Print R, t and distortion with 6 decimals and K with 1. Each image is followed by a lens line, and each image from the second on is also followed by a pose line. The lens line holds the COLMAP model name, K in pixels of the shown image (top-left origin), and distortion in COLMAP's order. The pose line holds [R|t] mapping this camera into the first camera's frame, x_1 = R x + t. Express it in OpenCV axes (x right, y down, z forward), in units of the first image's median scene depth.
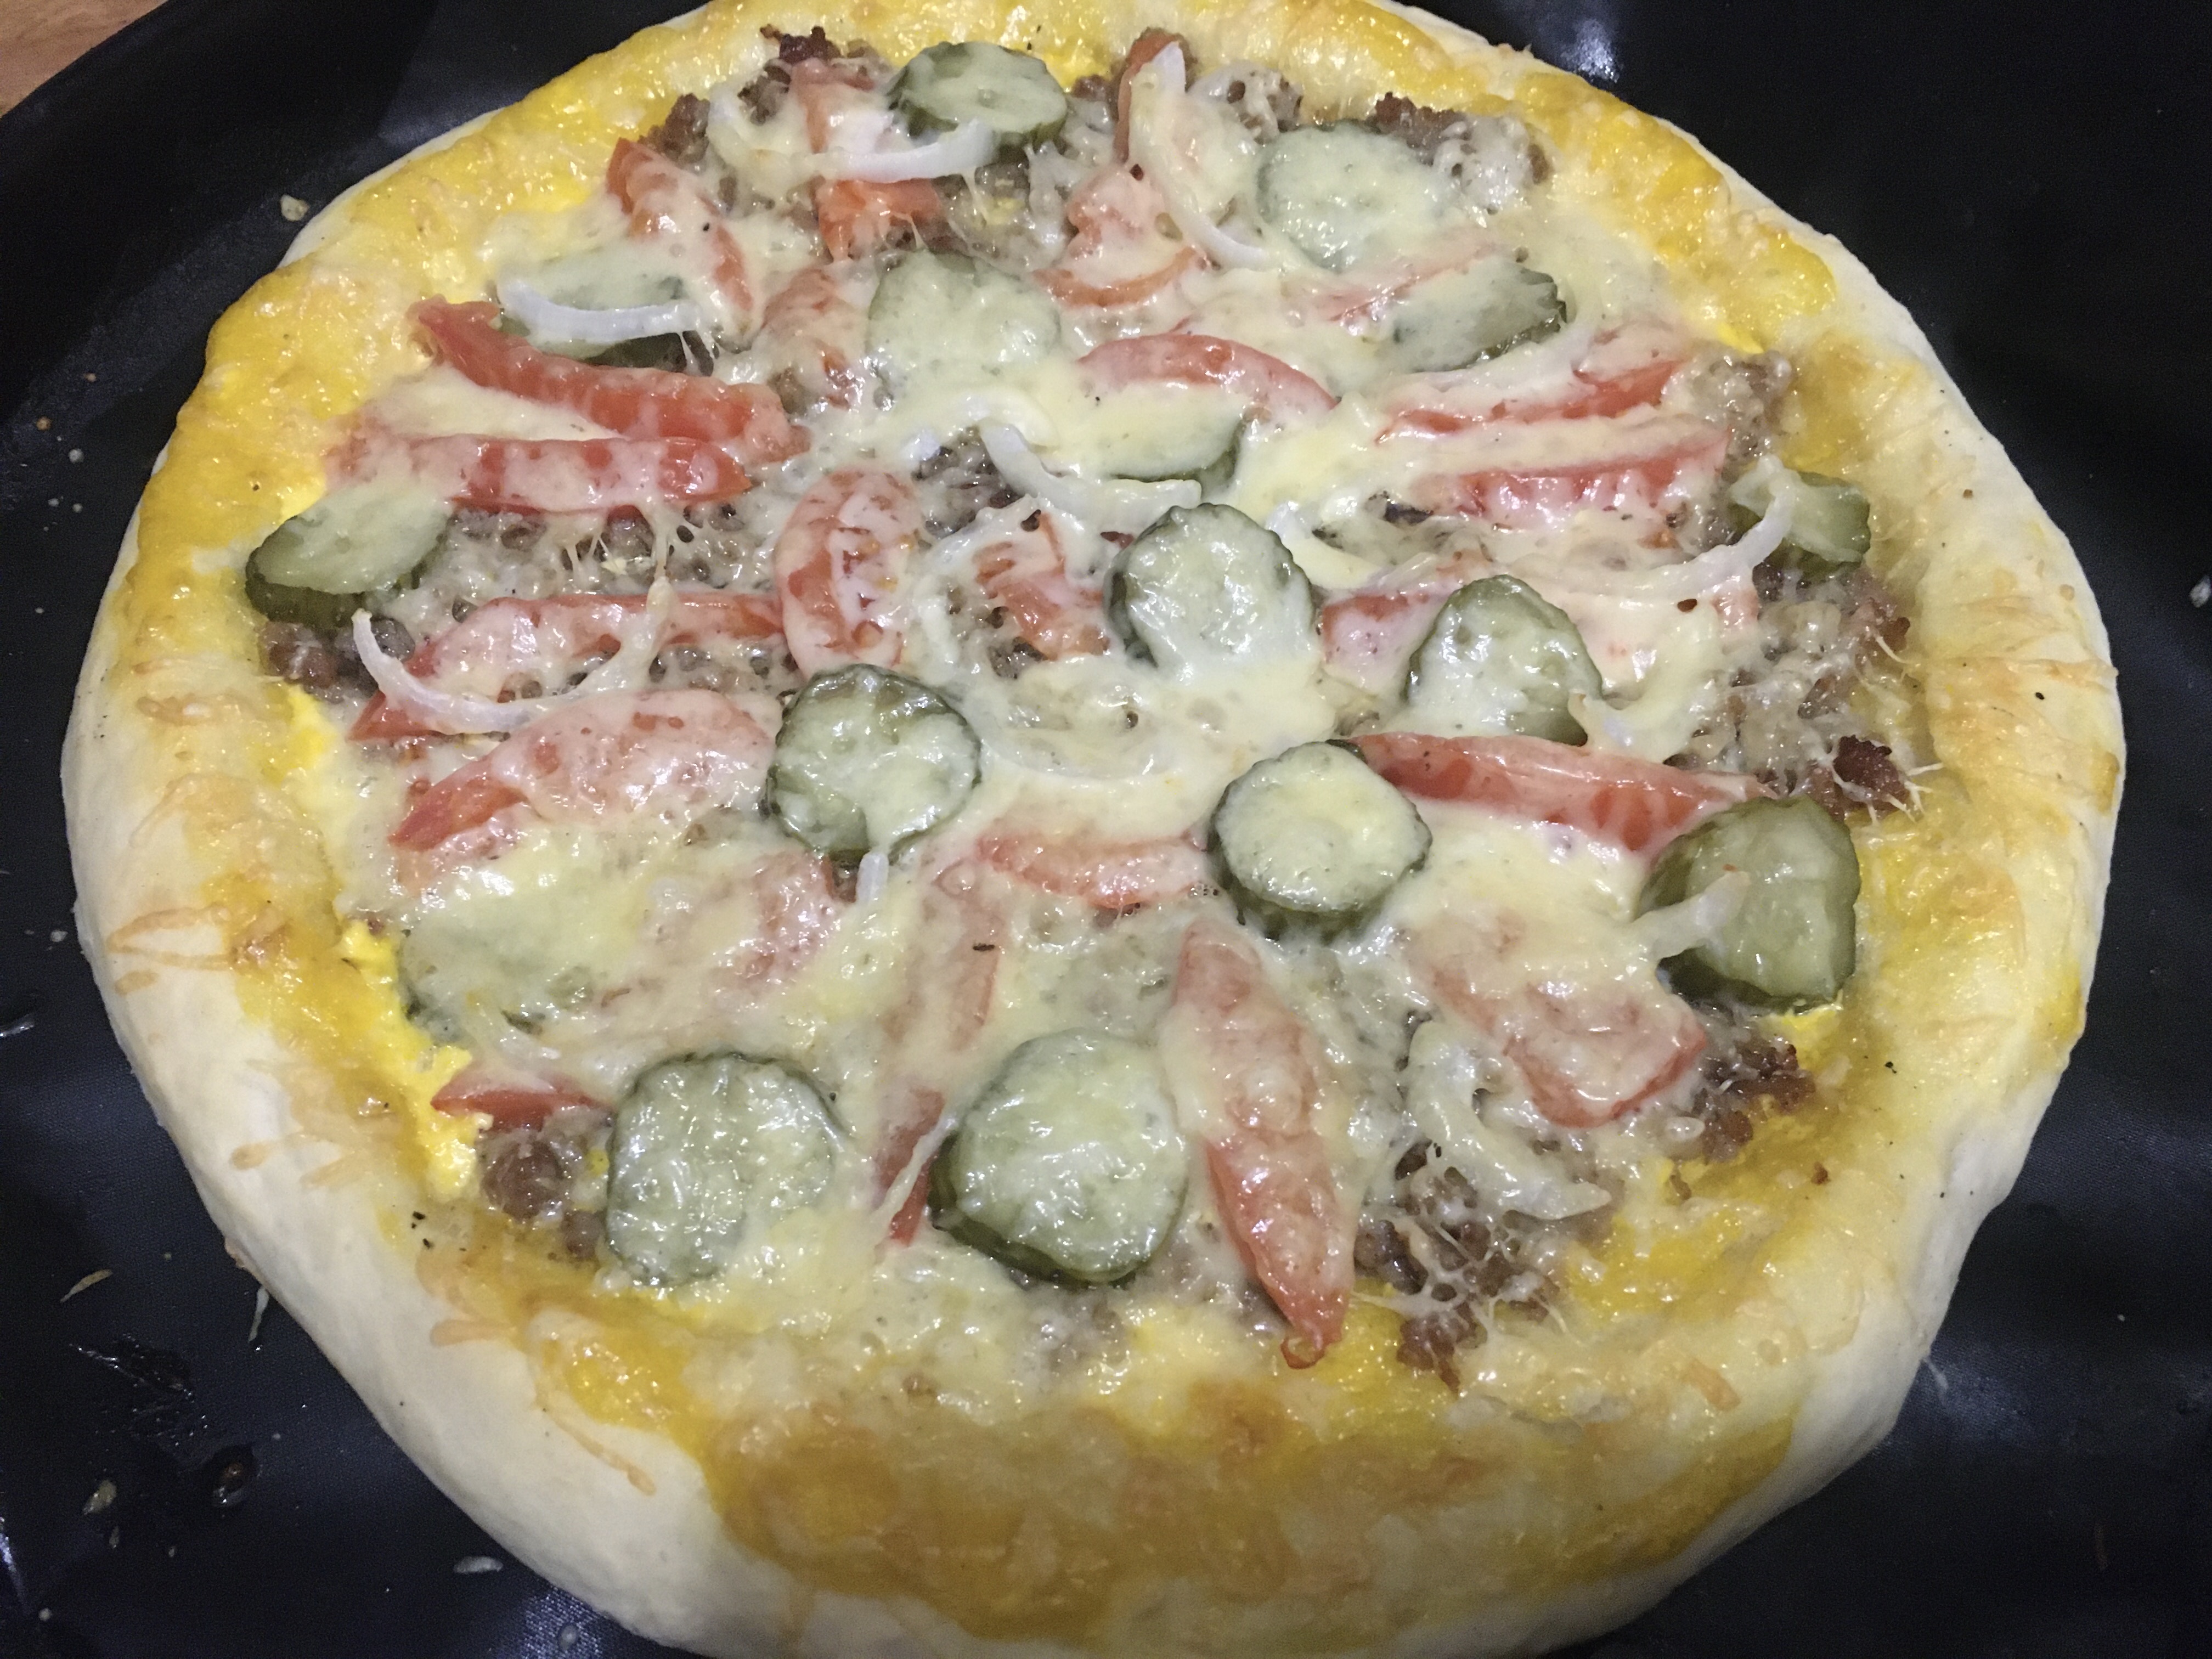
lens RADIAL K [[1935.4, 0, 1100.7], [0, 1935.4, 844.3], [0, 0, 1]] dist [0.073313, -0.135842]
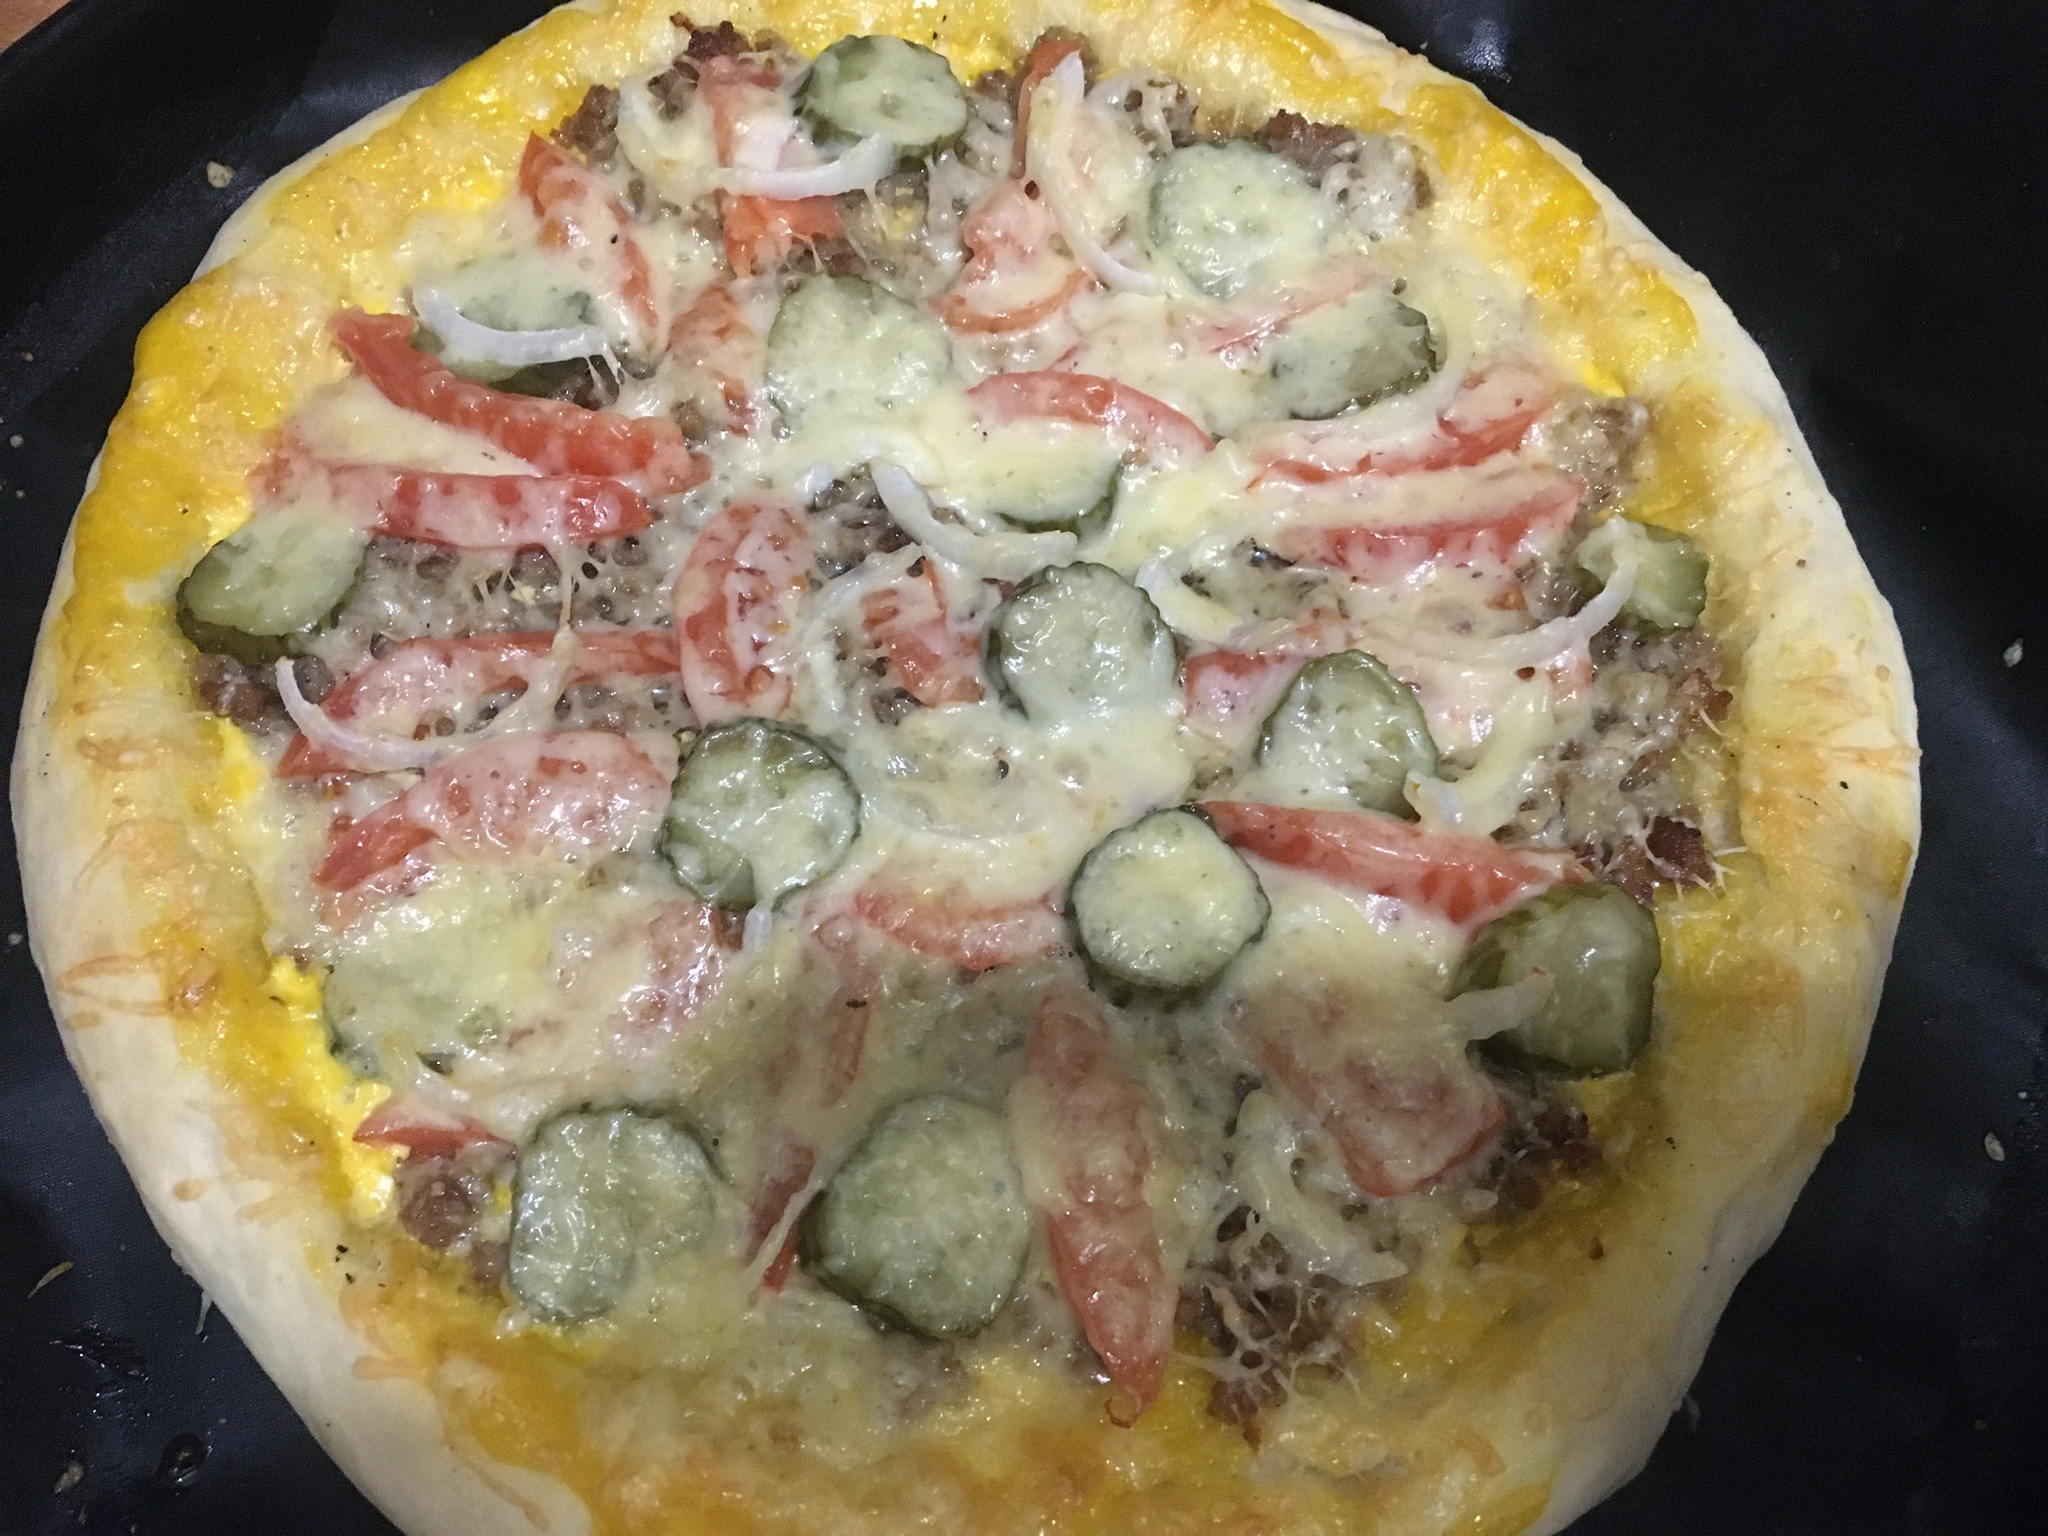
lens RADIAL K [[1791.9, 0, 1019.1], [0, 1791.9, 781.7], [0, 0, 1]] dist [0.073313, -0.135842]
pose [[0.999458, 0.032923, 0.000888, 0.024035], [-0.032710, 0.989124, 0.143404, -0.197563], [0.003843, -0.143355, 0.989664, 0.011207]]
